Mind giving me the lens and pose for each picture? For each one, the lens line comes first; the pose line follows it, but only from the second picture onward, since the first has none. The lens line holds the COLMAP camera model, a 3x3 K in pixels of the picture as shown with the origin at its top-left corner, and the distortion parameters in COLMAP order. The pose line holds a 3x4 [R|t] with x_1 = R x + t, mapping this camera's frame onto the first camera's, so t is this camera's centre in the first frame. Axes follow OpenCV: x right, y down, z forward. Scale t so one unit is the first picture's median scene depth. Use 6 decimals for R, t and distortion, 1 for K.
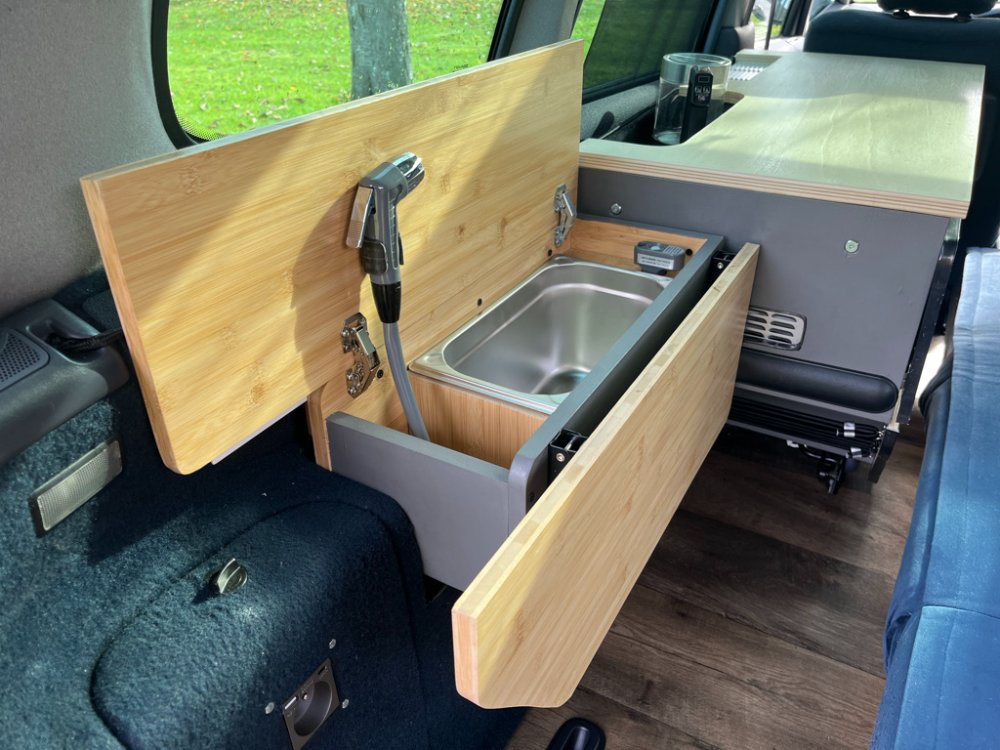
lens RADIAL K [[761.3, 0, 496.8], [0, 761.3, 373.9], [0, 0, 1]] dist [0.043661, -0.083436]
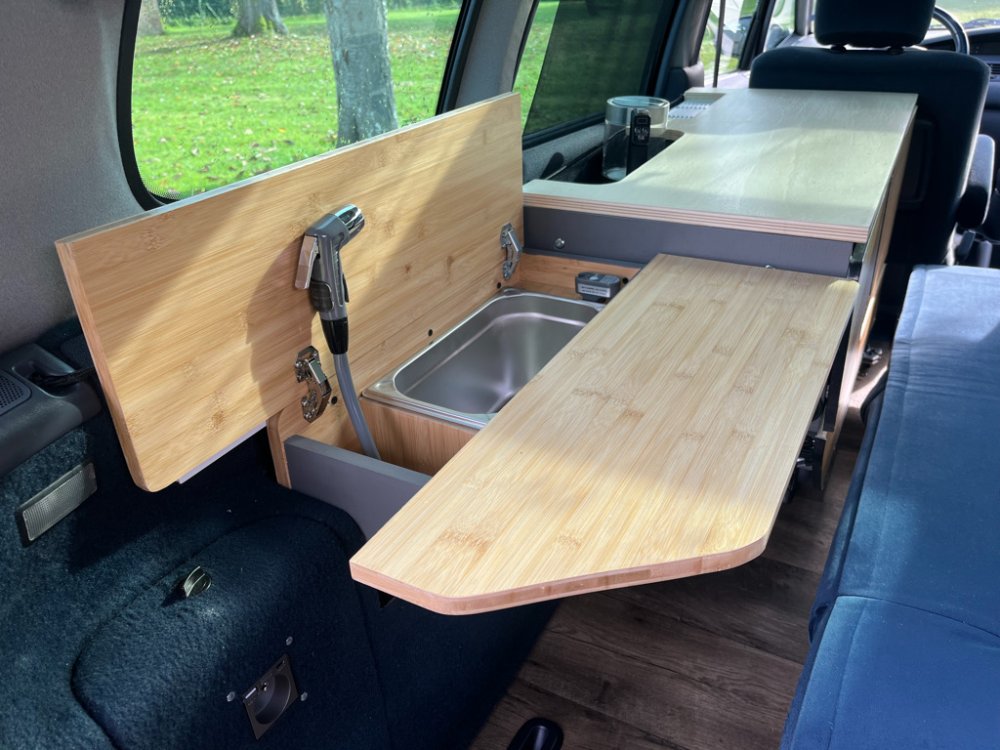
lens RADIAL K [[761.3, 0, 493.8], [0, 761.3, 373.8], [0, 0, 1]] dist [0.043661, -0.083436]
pose [[0.999447, -0.033164, -0.002495, 0.065224], [0.033045, 0.998730, -0.038039, 0.008940], [0.003753, 0.037935, 0.999273, -0.087715]]
